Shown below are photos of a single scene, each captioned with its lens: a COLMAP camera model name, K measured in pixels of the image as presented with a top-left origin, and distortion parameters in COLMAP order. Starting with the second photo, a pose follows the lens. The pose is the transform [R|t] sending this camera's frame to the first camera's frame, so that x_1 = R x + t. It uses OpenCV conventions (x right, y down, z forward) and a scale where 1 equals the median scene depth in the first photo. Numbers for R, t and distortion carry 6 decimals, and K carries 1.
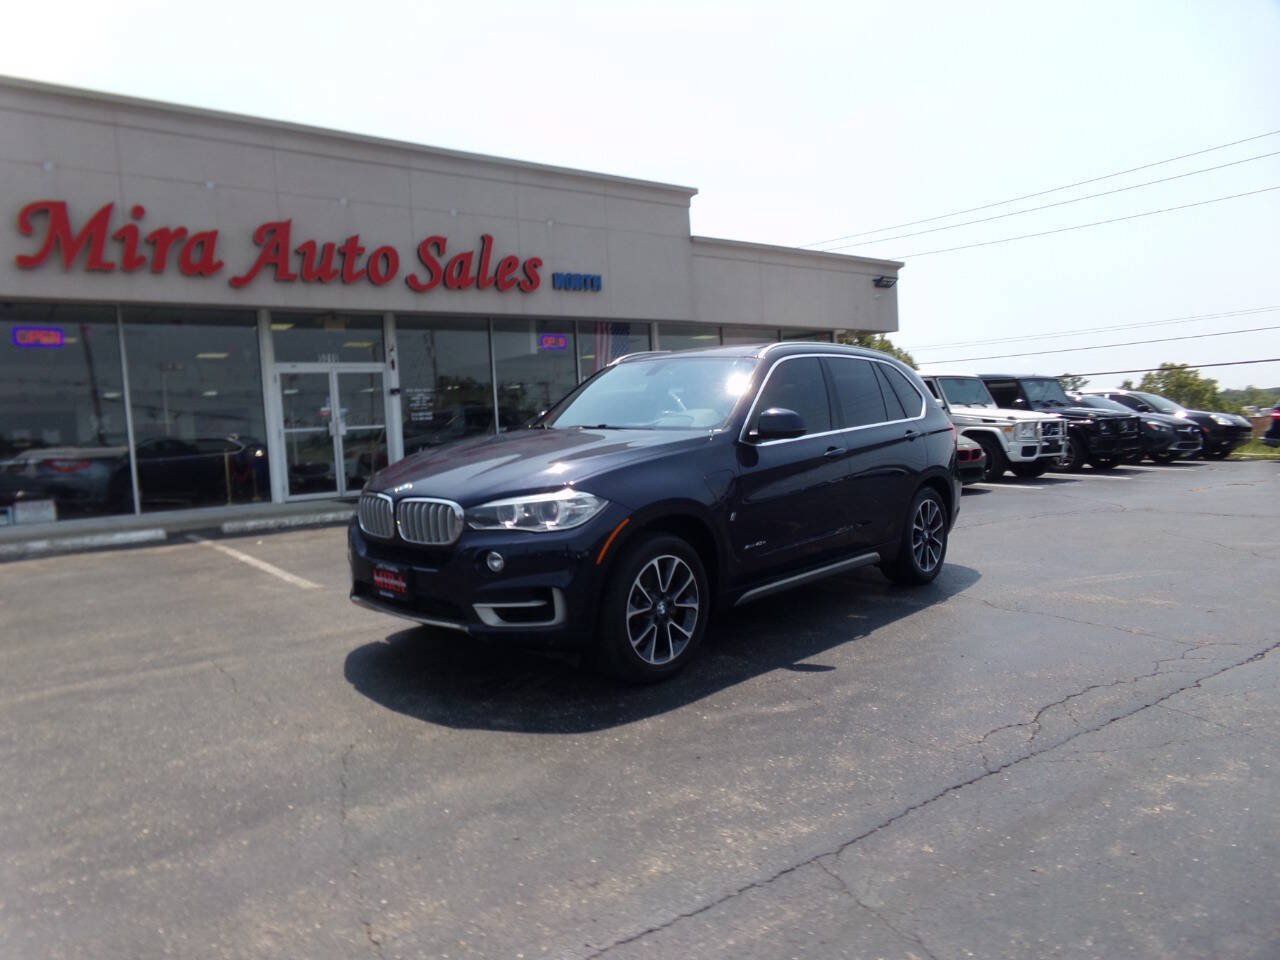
lens RADIAL K [[886.0, 0, 626.4], [0, 886.0, 498.2], [0, 0, 1]] dist [-0.113336, 0.201165]
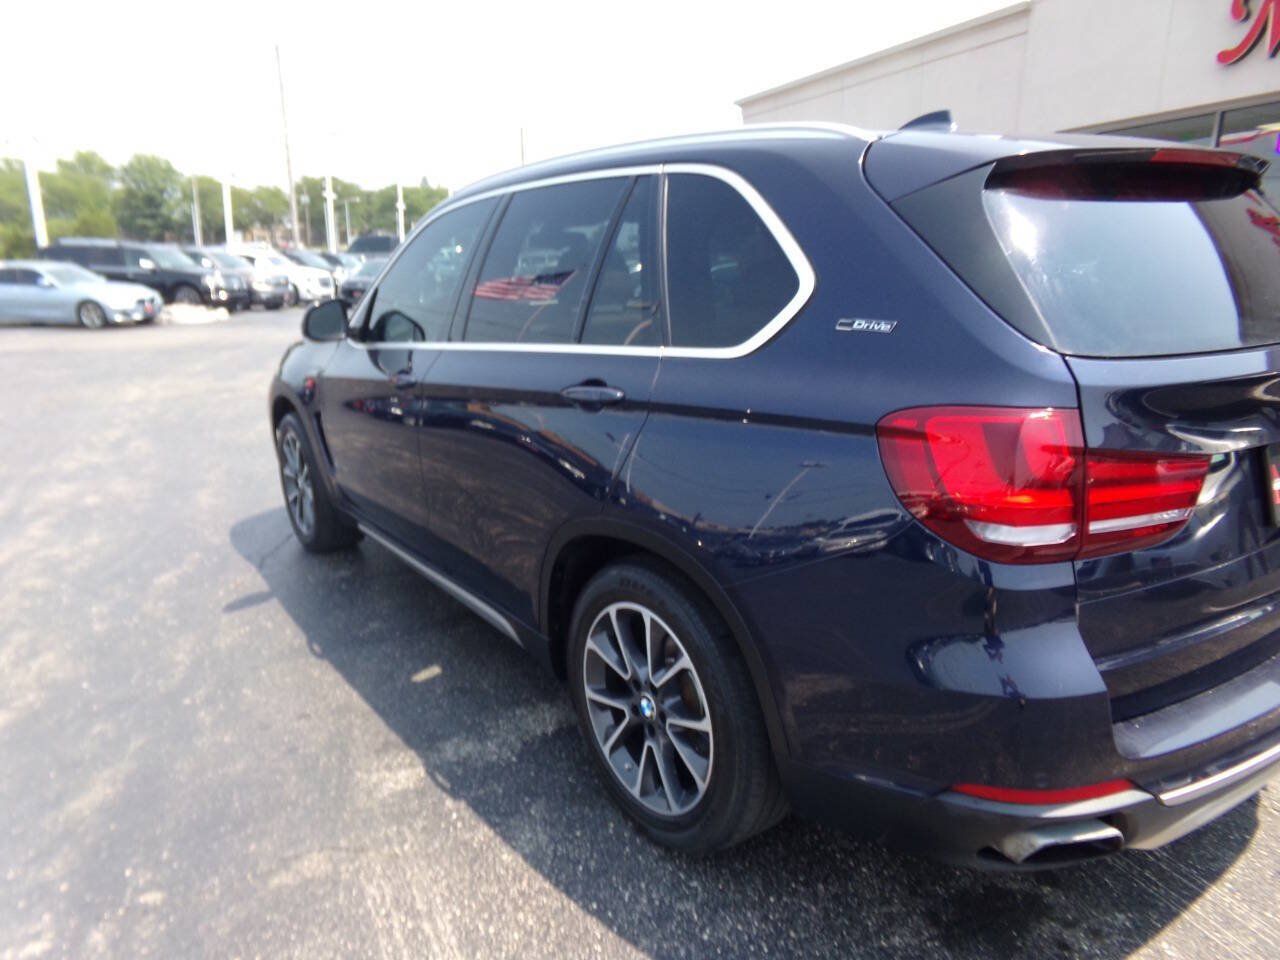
lens RADIAL K [[879.8, 0, 621.5], [0, 879.8, 502.3], [0, 0, 1]] dist [-0.005511, 0.027226]
pose [[-0.194473, 0.289571, -0.937192, 0.318673], [-0.068476, 0.949095, 0.307458, -0.067746], [0.978515, 0.123967, -0.164745, 0.517218]]
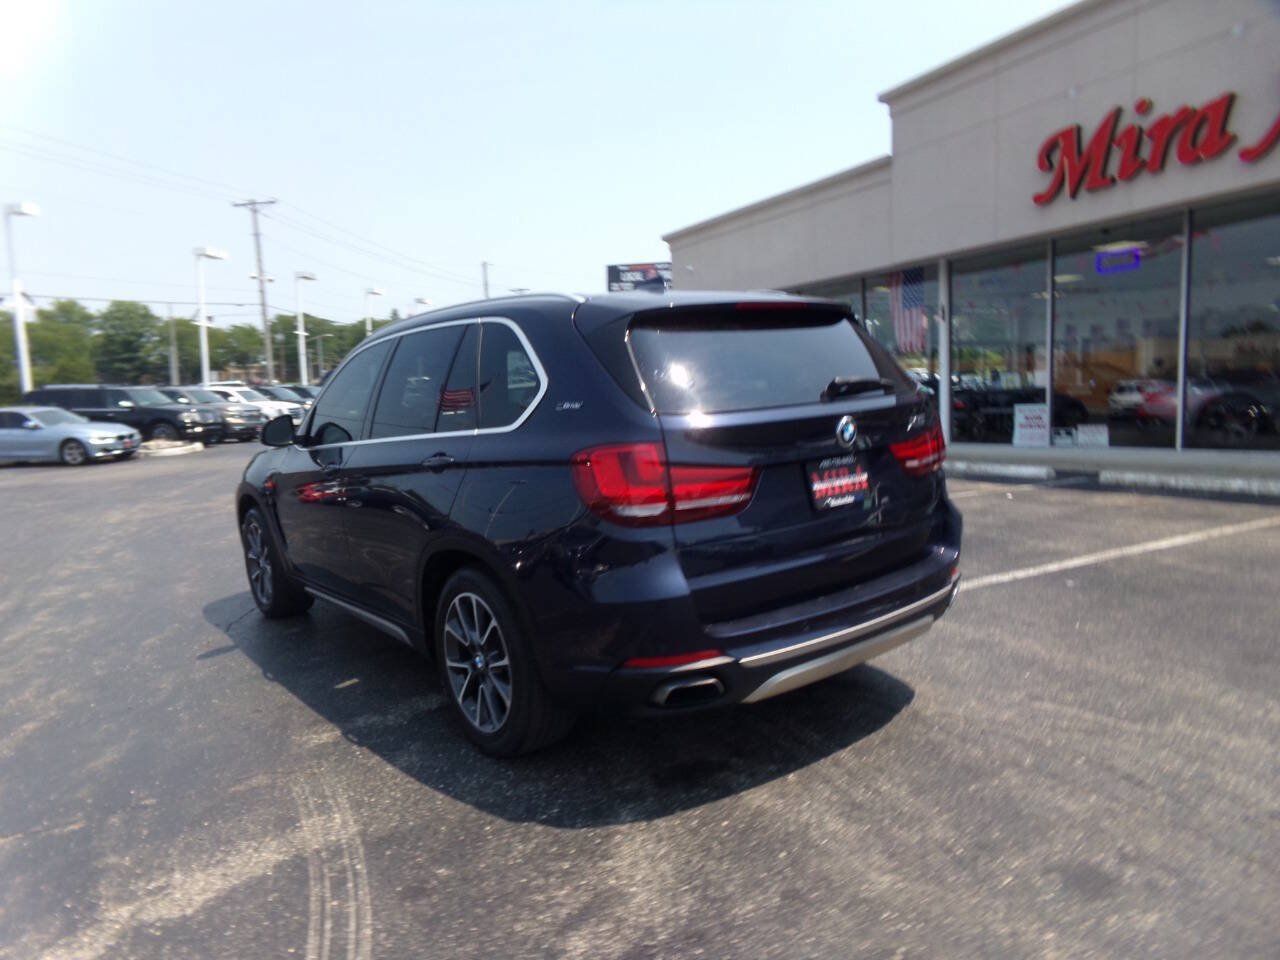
lens RADIAL K [[879.8, 0, 621.5], [0, 879.8, 502.3], [0, 0, 1]] dist [-0.005511, 0.027226]
pose [[-0.159482, 0.171975, -0.972106, 0.407334], [-0.028747, 0.983483, 0.178704, -0.072153], [0.986782, 0.056446, -0.151904, 0.576917]]
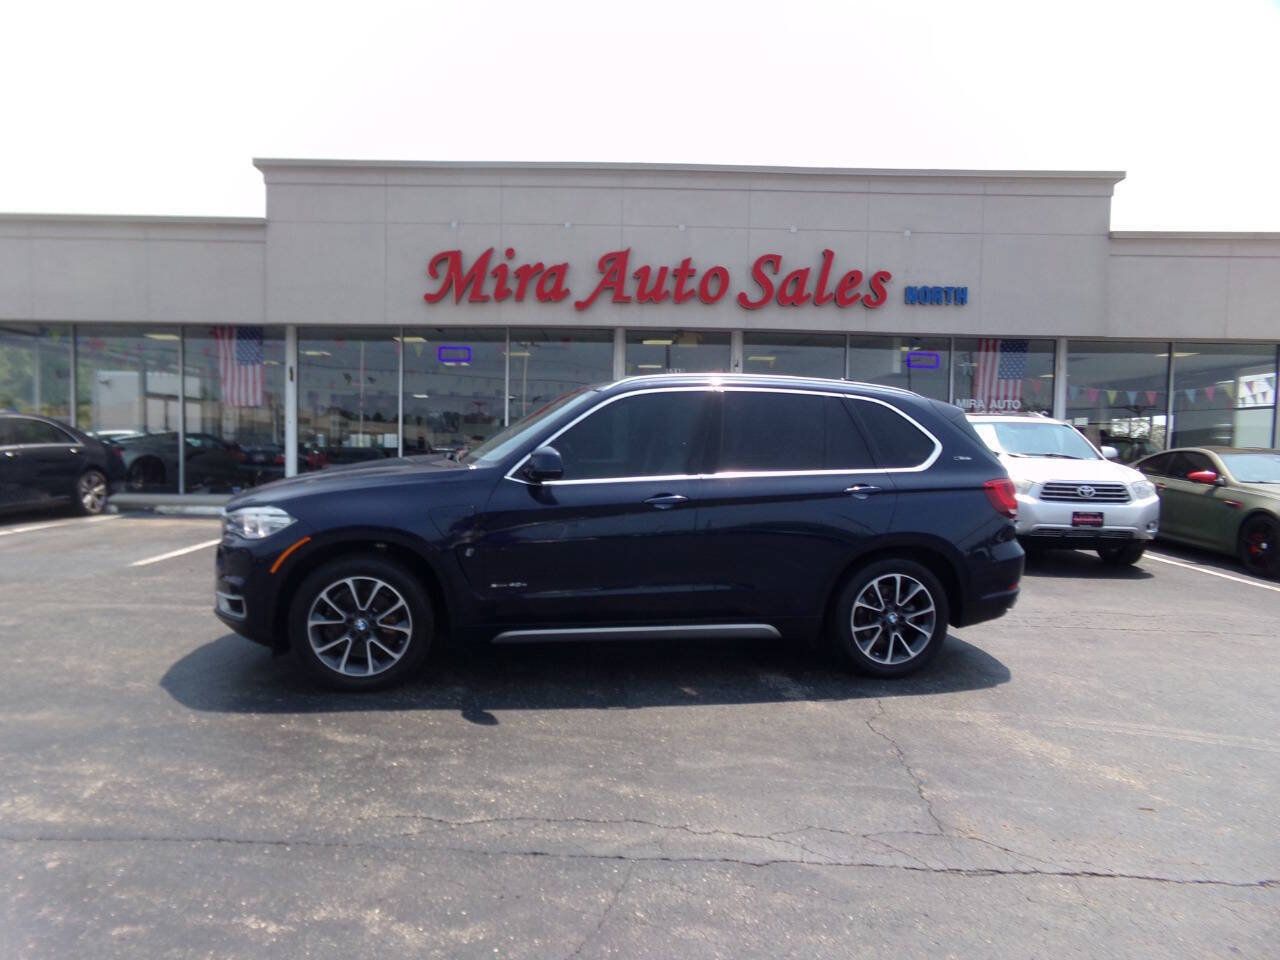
lens RADIAL K [[886.0, 0, 626.4], [0, 886.0, 498.2], [0, 0, 1]] dist [-0.113336, 0.201165]
pose [[0.799242, 0.101127, -0.592440, 0.303433], [-0.107005, 0.993936, 0.025302, -0.030033], [0.591407, 0.043172, 0.805217, 0.107663]]
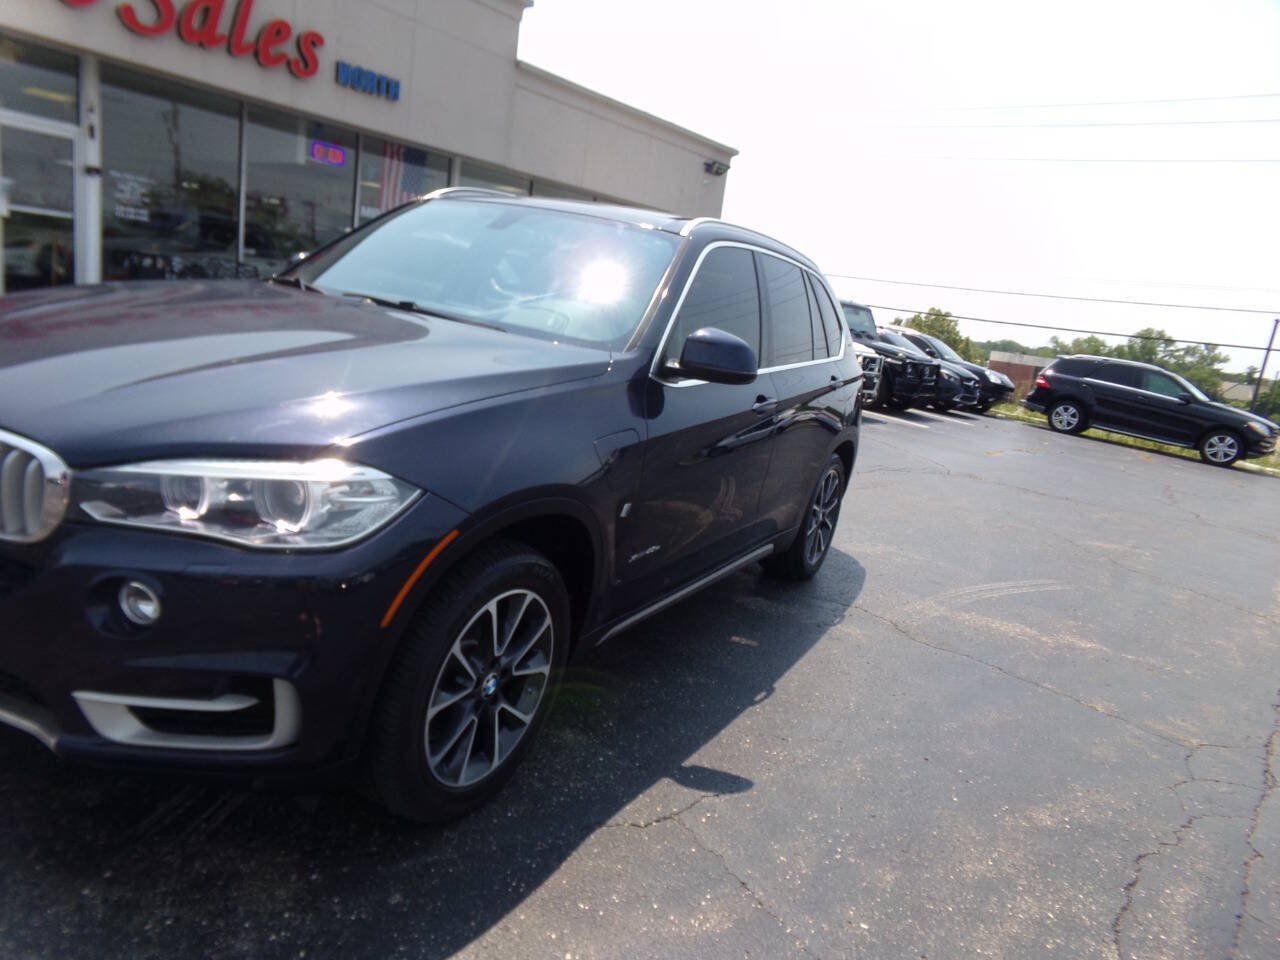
lens RADIAL K [[892.8, 0, 631.9], [0, 892.8, 491.0], [0, 0, 1]] dist [-0.066916, 0.118108]
pose [[0.951649, 0.119863, 0.282838, -0.014659], [-0.158428, 0.980343, 0.117596, -0.021779], [-0.263182, -0.156720, 0.951932, 0.161355]]
